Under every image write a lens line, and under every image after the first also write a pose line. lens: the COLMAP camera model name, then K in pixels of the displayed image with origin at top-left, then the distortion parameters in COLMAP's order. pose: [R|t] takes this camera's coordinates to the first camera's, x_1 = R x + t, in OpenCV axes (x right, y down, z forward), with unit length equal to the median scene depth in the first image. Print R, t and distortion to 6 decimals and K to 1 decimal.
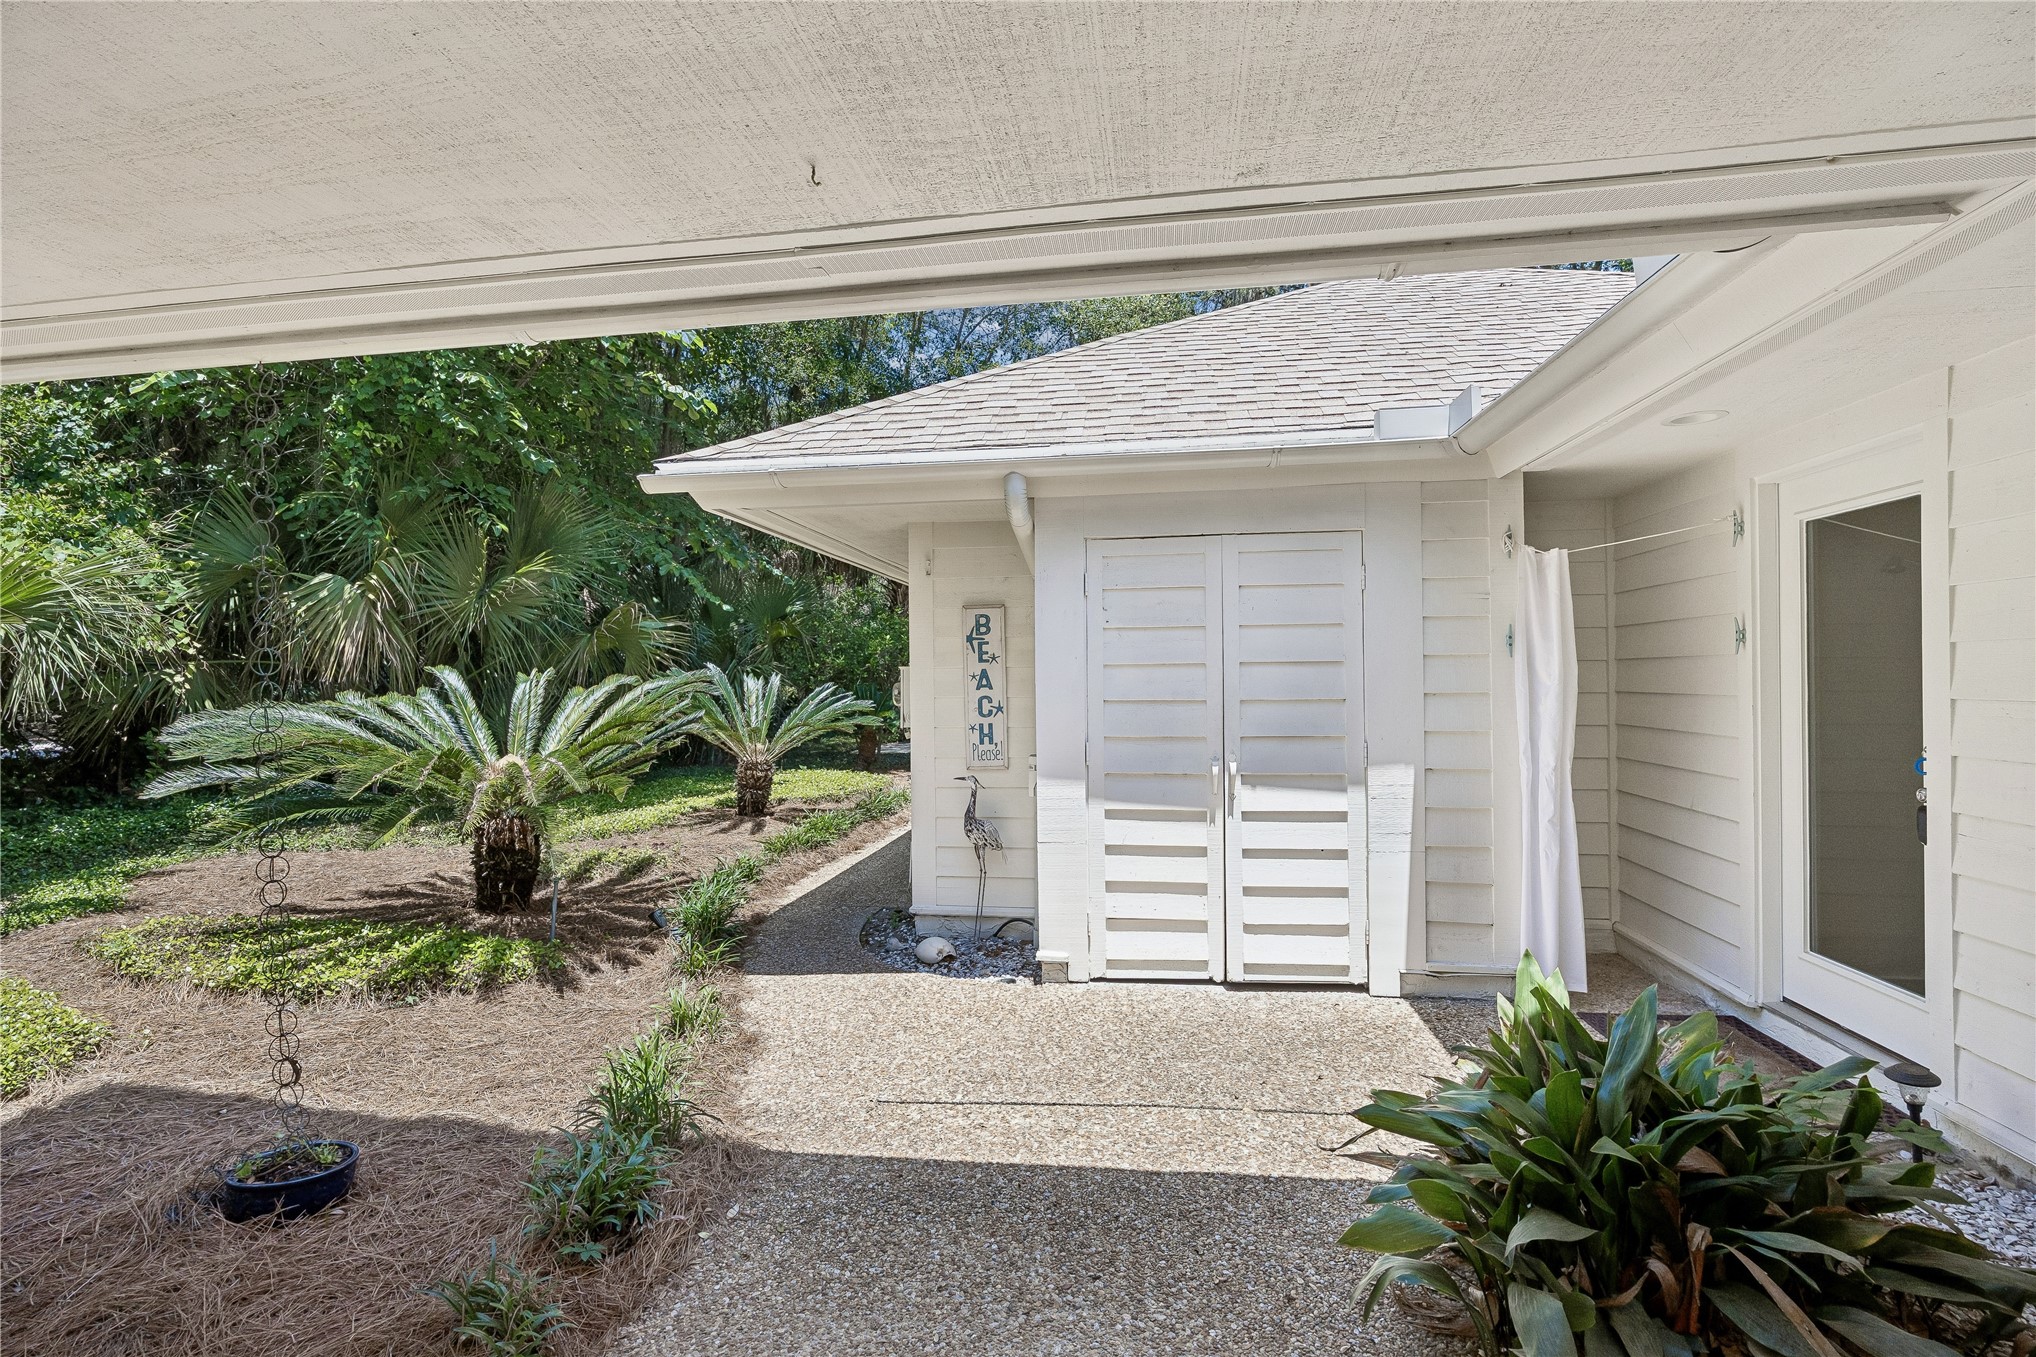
lens RADIAL K [[931.4, 0, 1010.8], [0, 931.4, 677.3], [0, 0, 1]] dist [-0.012060, -0.000013]
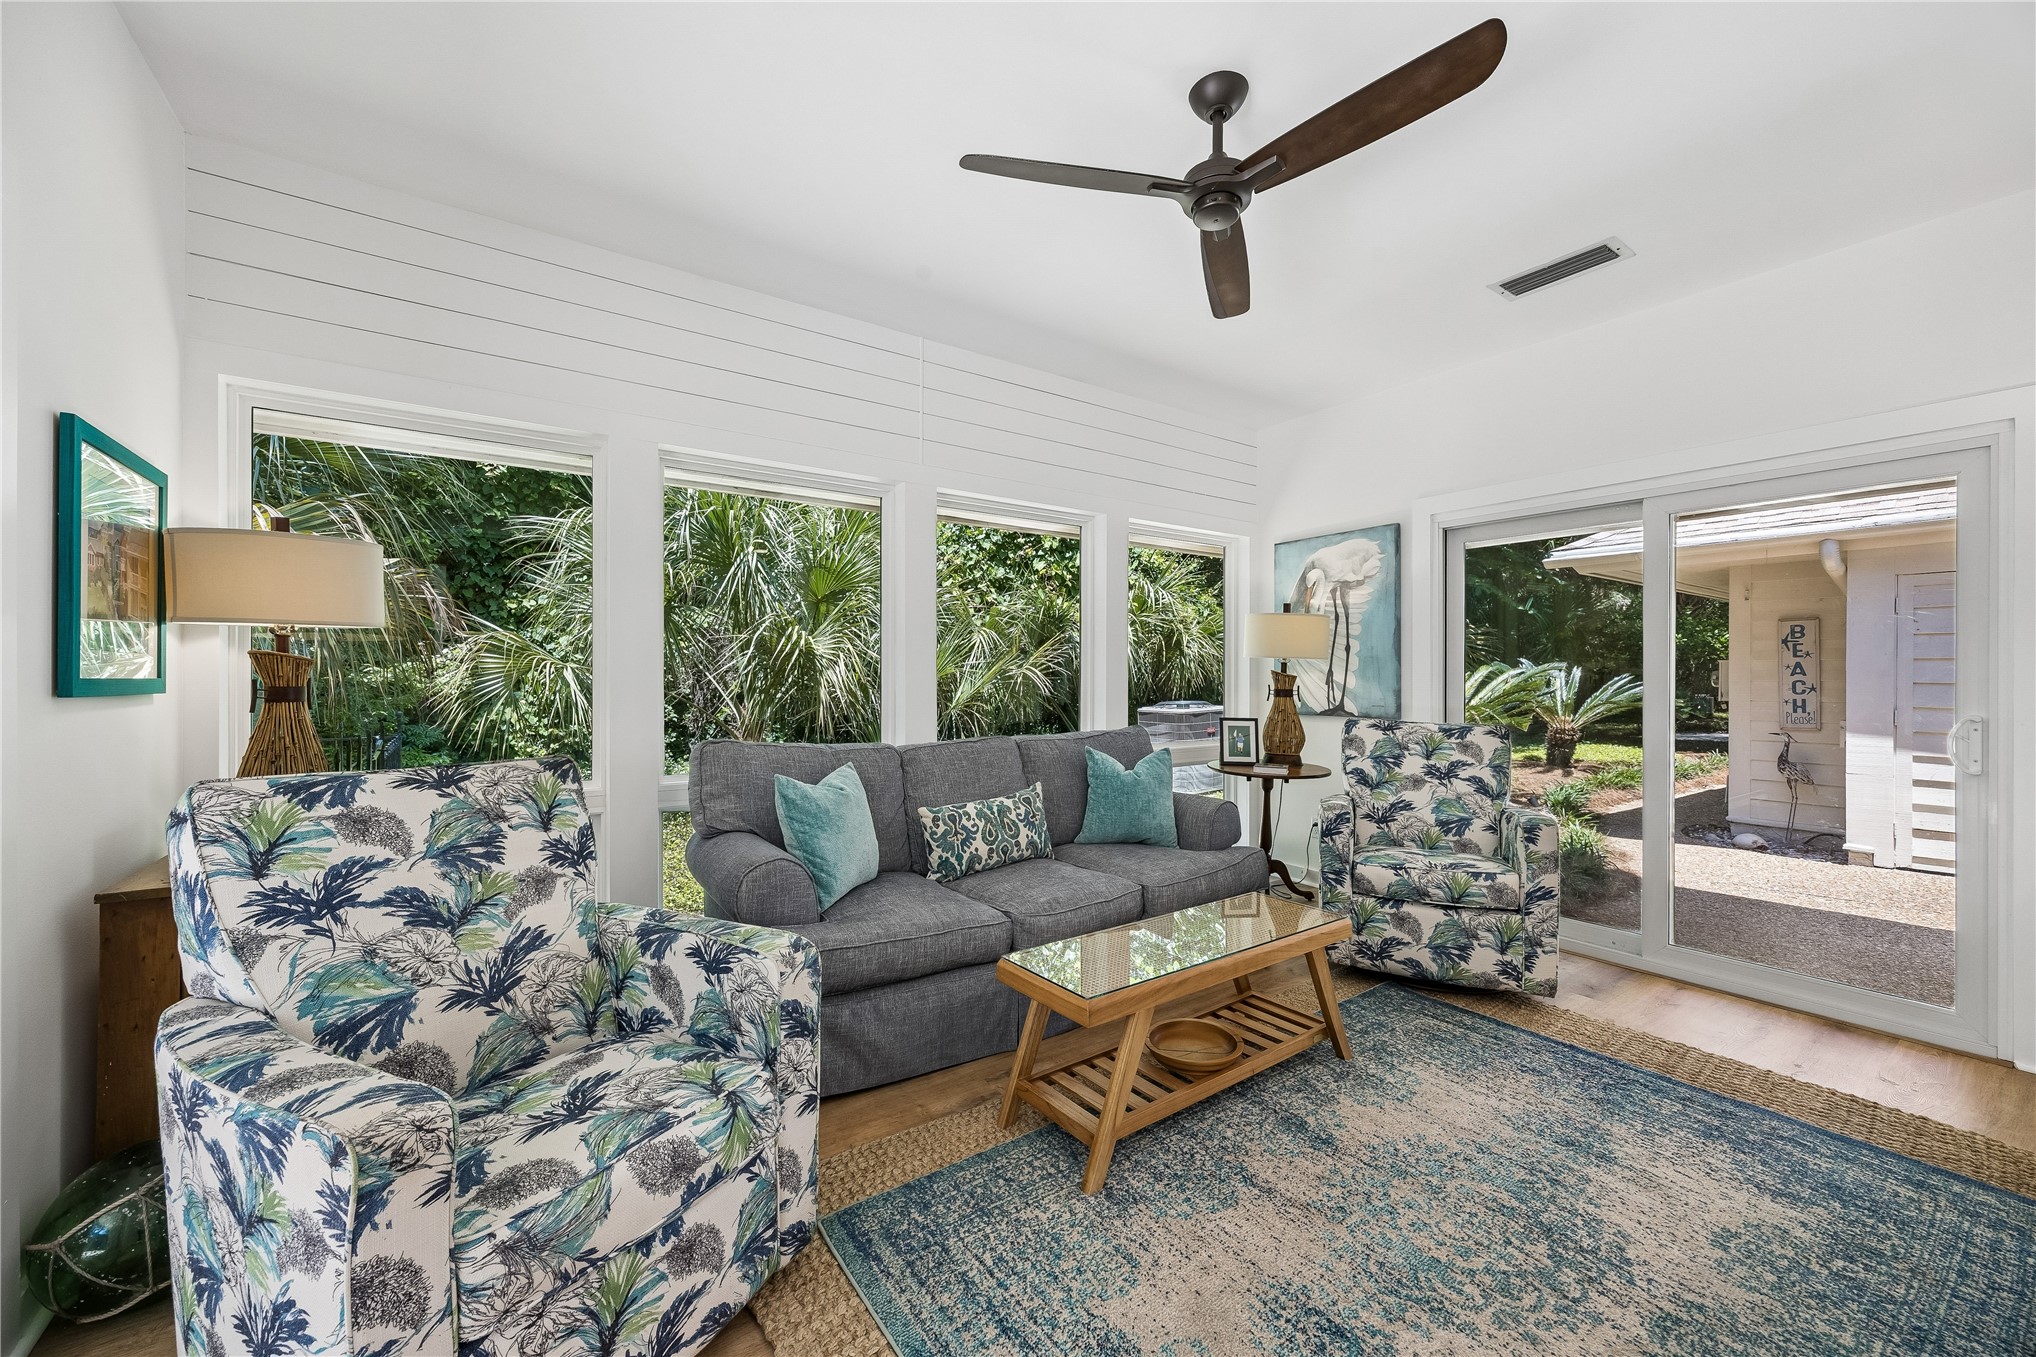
lens RADIAL K [[777.2, 0, 1008.7], [0, 777.2, 675.9], [0, 0, 1]] dist [-0.005472, 0.001019]
pose [[0.684827, 0.013905, -0.728573, 0.008637], [-0.009302, 0.999903, 0.010340, 0.012981], [0.728646, -0.000304, 0.684890, -0.801102]]
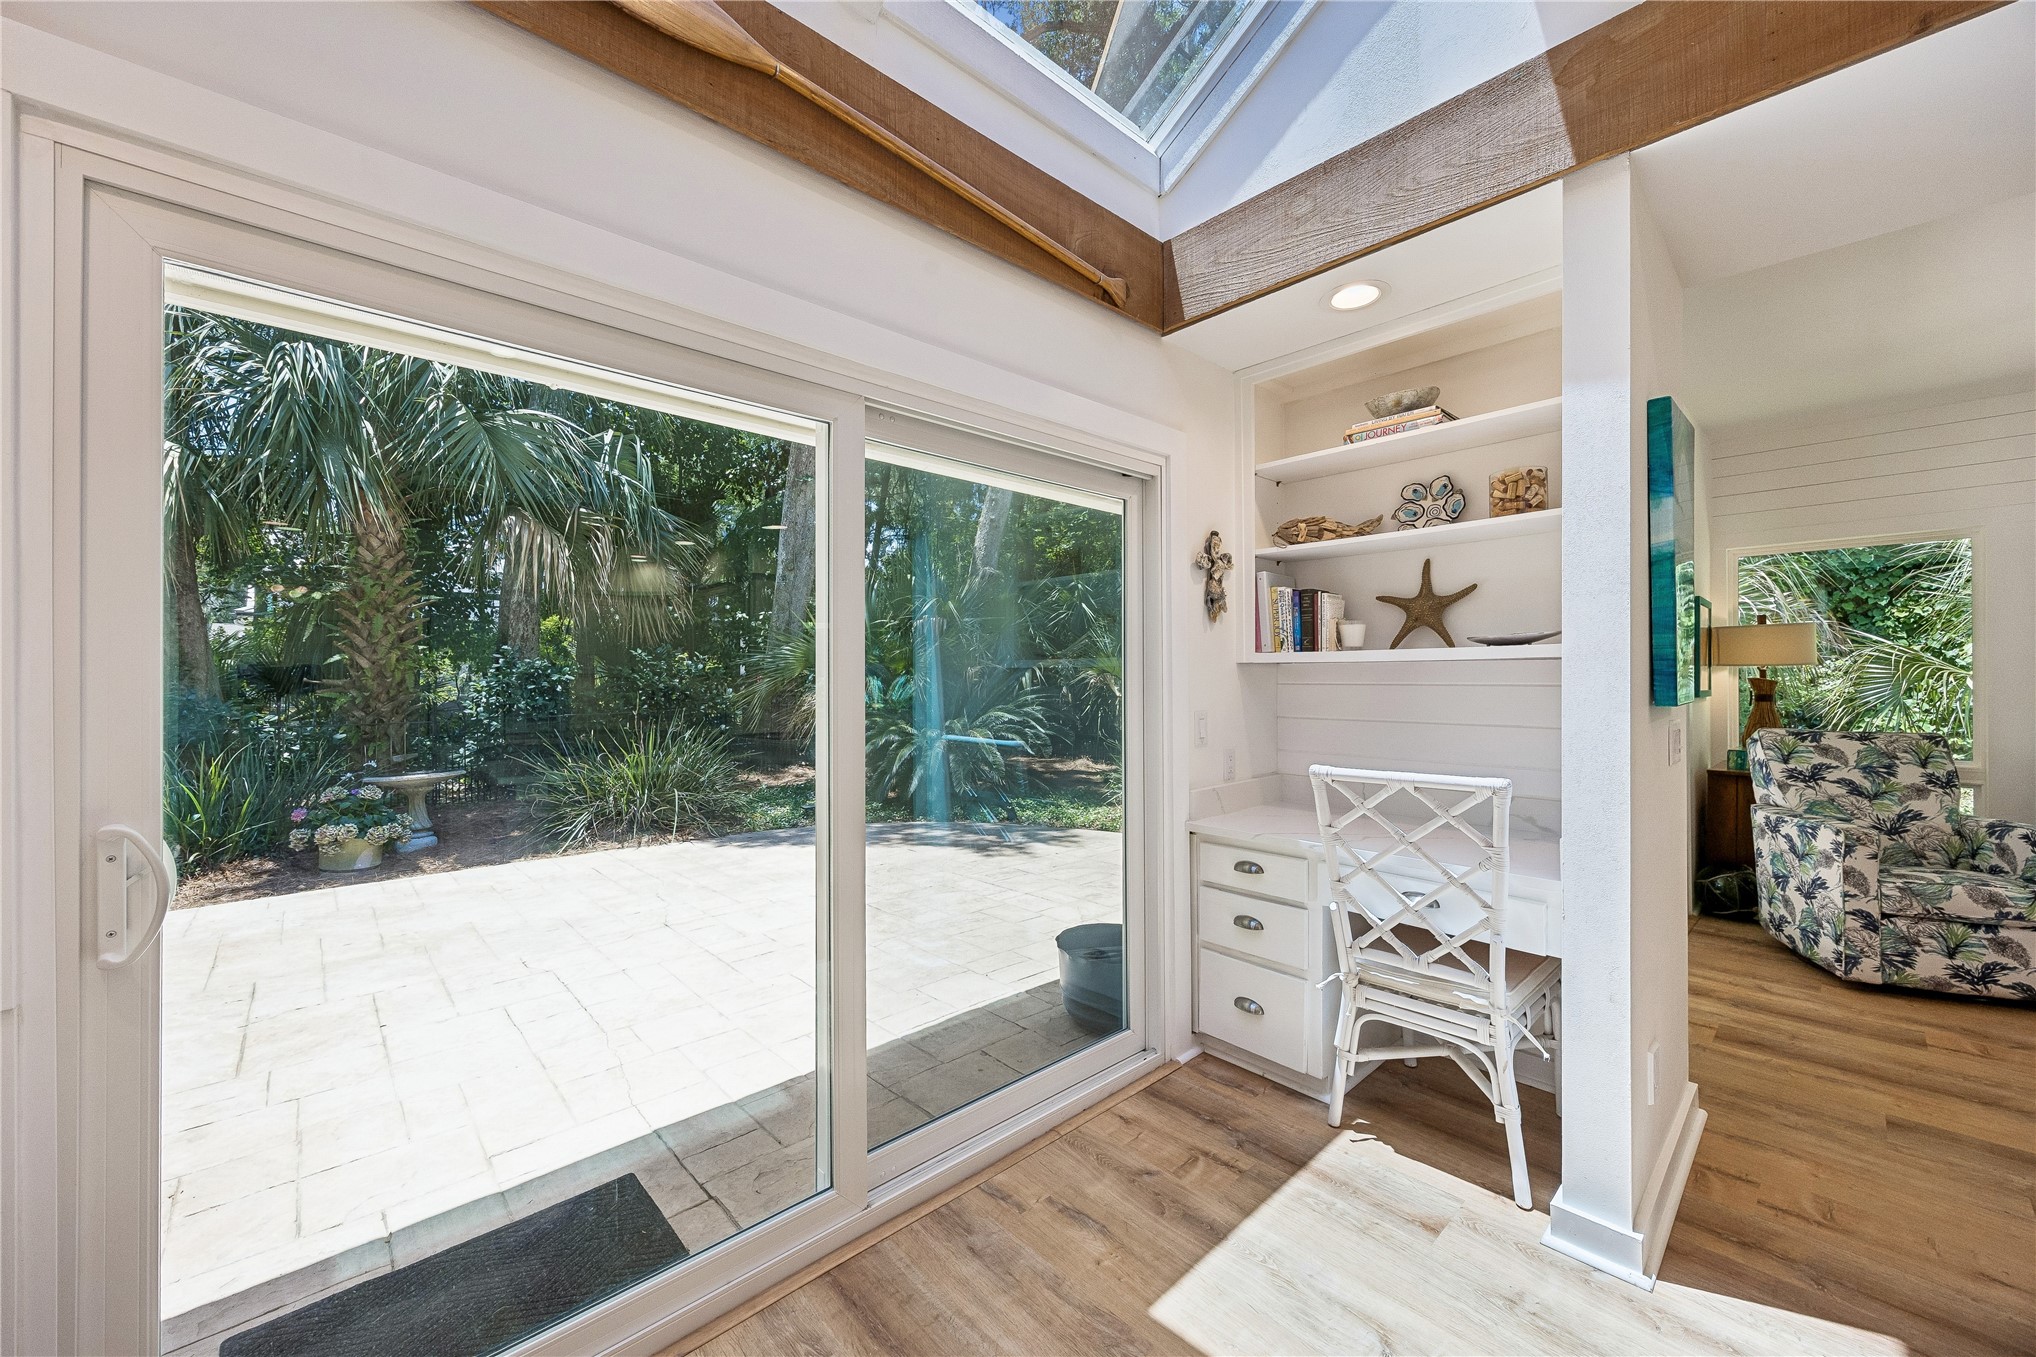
lens RADIAL K [[777.2, 0, 1004.8], [0, 777.2, 667.9], [0, 0, 1]] dist [-0.005472, 0.001019]
pose [[-0.624536, 0.003499, -0.780988, 0.761364], [0.007965, 0.999966, -0.001889, -0.011424], [0.780956, -0.007400, -0.624543, -0.941626]]
